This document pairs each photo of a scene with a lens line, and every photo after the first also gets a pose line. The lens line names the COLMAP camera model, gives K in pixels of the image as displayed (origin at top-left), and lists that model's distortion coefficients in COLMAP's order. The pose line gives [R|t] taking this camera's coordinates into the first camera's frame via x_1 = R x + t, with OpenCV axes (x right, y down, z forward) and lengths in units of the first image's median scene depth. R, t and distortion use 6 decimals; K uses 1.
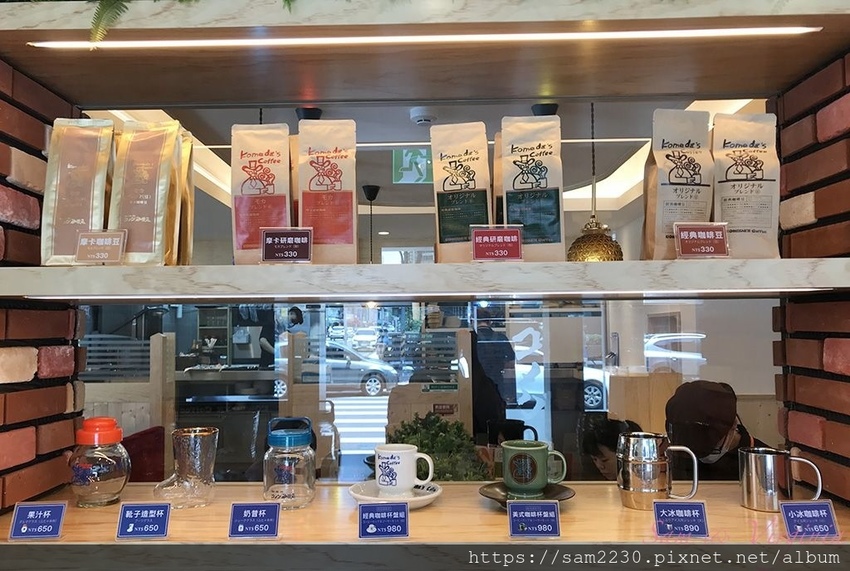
lens RADIAL K [[711.3, 0, 412.3], [0, 711.3, 317.0], [0, 0, 1]] dist [0.055737, -0.030588]
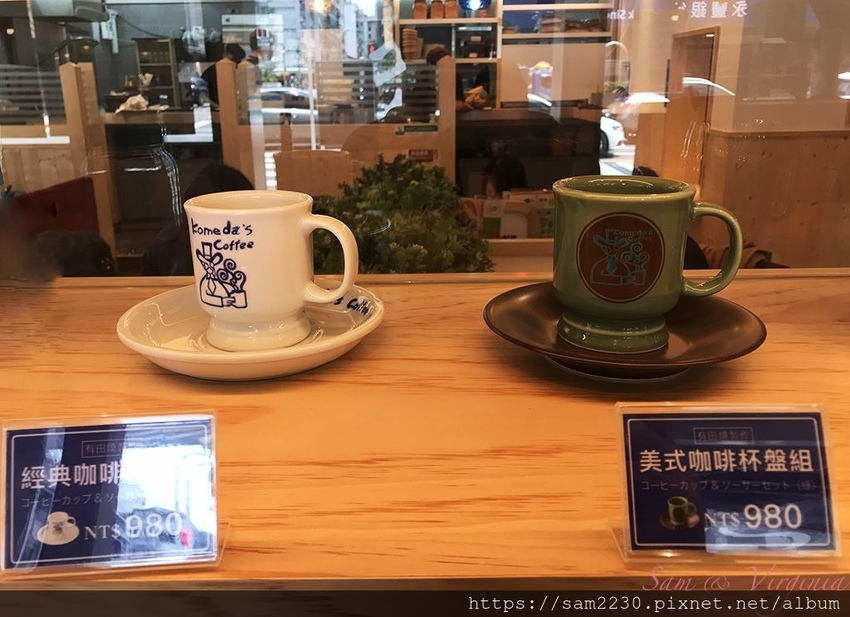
lens RADIAL K [[710.6, 0, 411.3], [0, 710.6, 289.8], [0, 0, 1]] dist [0.013686, 0.008142]
pose [[0.999654, -0.012075, 0.023379, 0.042852], [0.004484, 0.953669, 0.300825, 0.109859], [-0.025928, -0.300616, 0.953393, 0.592513]]
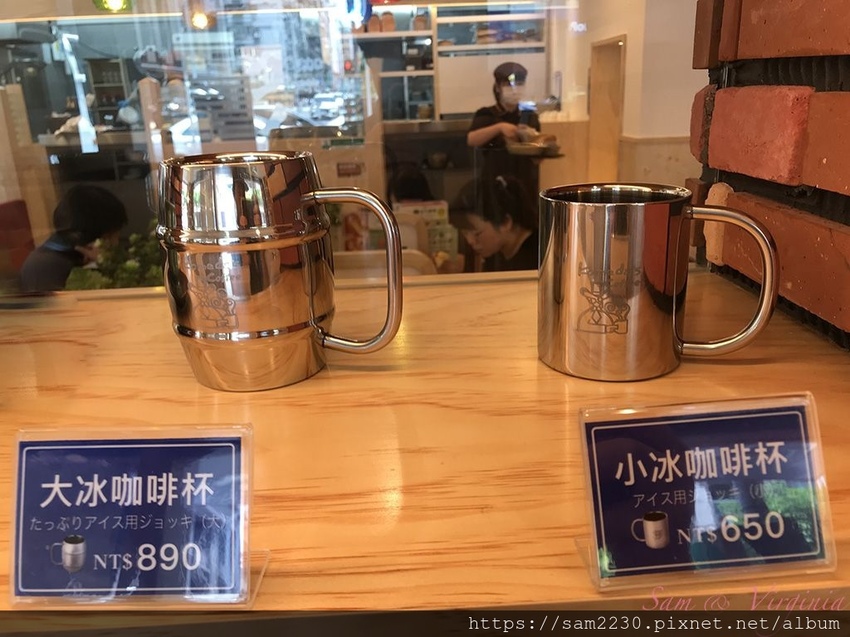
lens RADIAL K [[690.2, 0, 423.6], [0, 690.2, 318.8], [0, 0, 1]] dist [0.009555, -0.009022]
pose [[0.998077, -0.043149, 0.044509, 0.345274], [0.026258, 0.944663, 0.326990, 0.121676], [-0.056155, -0.325192, 0.943979, 0.622232]]
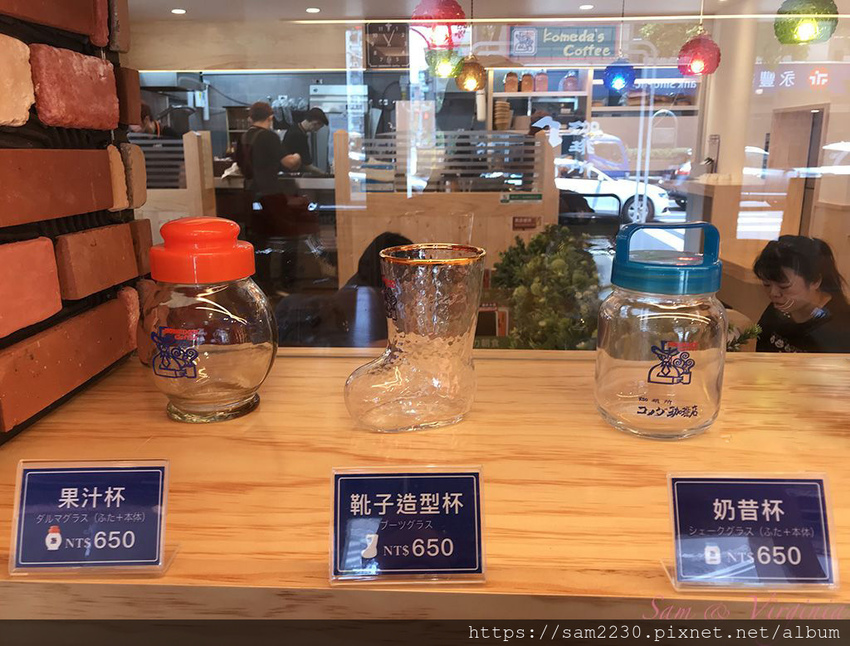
lens RADIAL K [[686.6, 0, 426.4], [0, 686.6, 327.0], [0, 0, 1]] dist [0.029909, -0.009807]
pose [[0.999981, 0.006116, -0.000102, -0.297734], [-0.005856, 0.962022, 0.272909, 0.088769], [0.001768, -0.272903, 0.962040, 0.586768]]
